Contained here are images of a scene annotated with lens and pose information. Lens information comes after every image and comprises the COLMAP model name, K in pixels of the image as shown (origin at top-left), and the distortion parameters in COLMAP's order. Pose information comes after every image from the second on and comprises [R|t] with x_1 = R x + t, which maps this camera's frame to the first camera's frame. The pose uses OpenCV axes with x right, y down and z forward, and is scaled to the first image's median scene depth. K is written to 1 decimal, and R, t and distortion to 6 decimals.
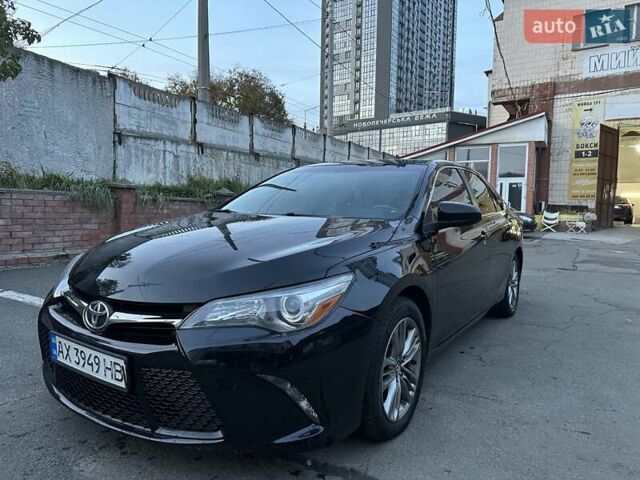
lens RADIAL K [[445.6, 0, 327.9], [0, 445.6, 243.9], [0, 0, 1]] dist [0.041363, -0.044169]
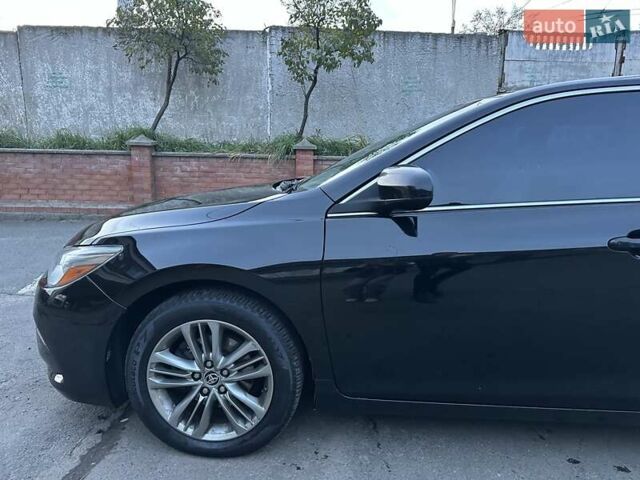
lens RADIAL K [[445.6, 0, 318.6], [0, 445.6, 242.9], [0, 0, 1]] dist [0.041363, -0.044169]
pose [[0.474818, 0.140922, -0.868728, 0.210470], [-0.072531, 0.990005, 0.120952, -0.016339], [0.877090, 0.005580, 0.480294, 0.186005]]
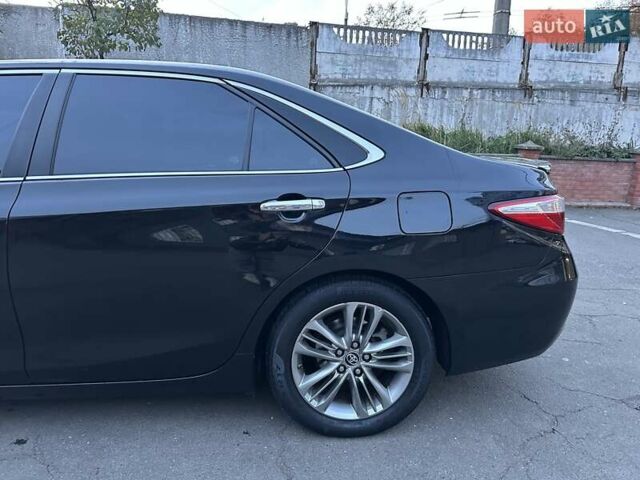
lens RADIAL K [[445.6, 0, 319.4], [0, 445.6, 244.2], [0, 0, 1]] dist [0.041363, -0.044169]
pose [[0.608052, 0.151822, -0.779245, 0.339781], [-0.074209, 0.988116, 0.134611, -0.029804], [0.790422, -0.024024, 0.612092, 0.372969]]
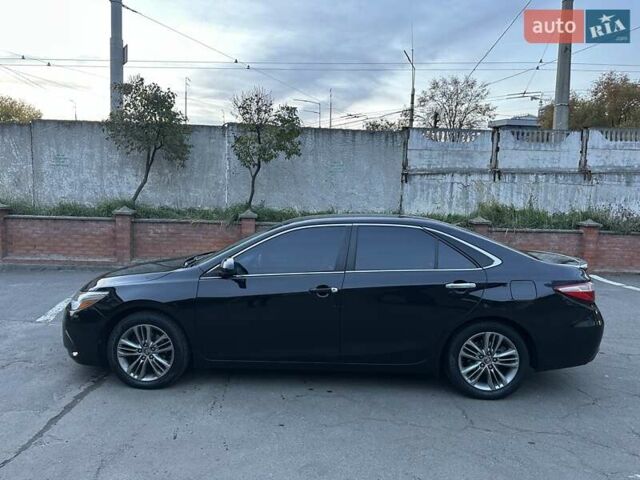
lens RADIAL K [[445.6, 0, 320.5], [0, 445.6, 245.0], [0, 0, 1]] dist [0.041363, -0.044169]
pose [[0.505145, 0.064612, -0.860613, 0.471351], [-0.080804, 0.996354, 0.027374, -0.057999], [0.859244, 0.055713, 0.508524, 0.158154]]
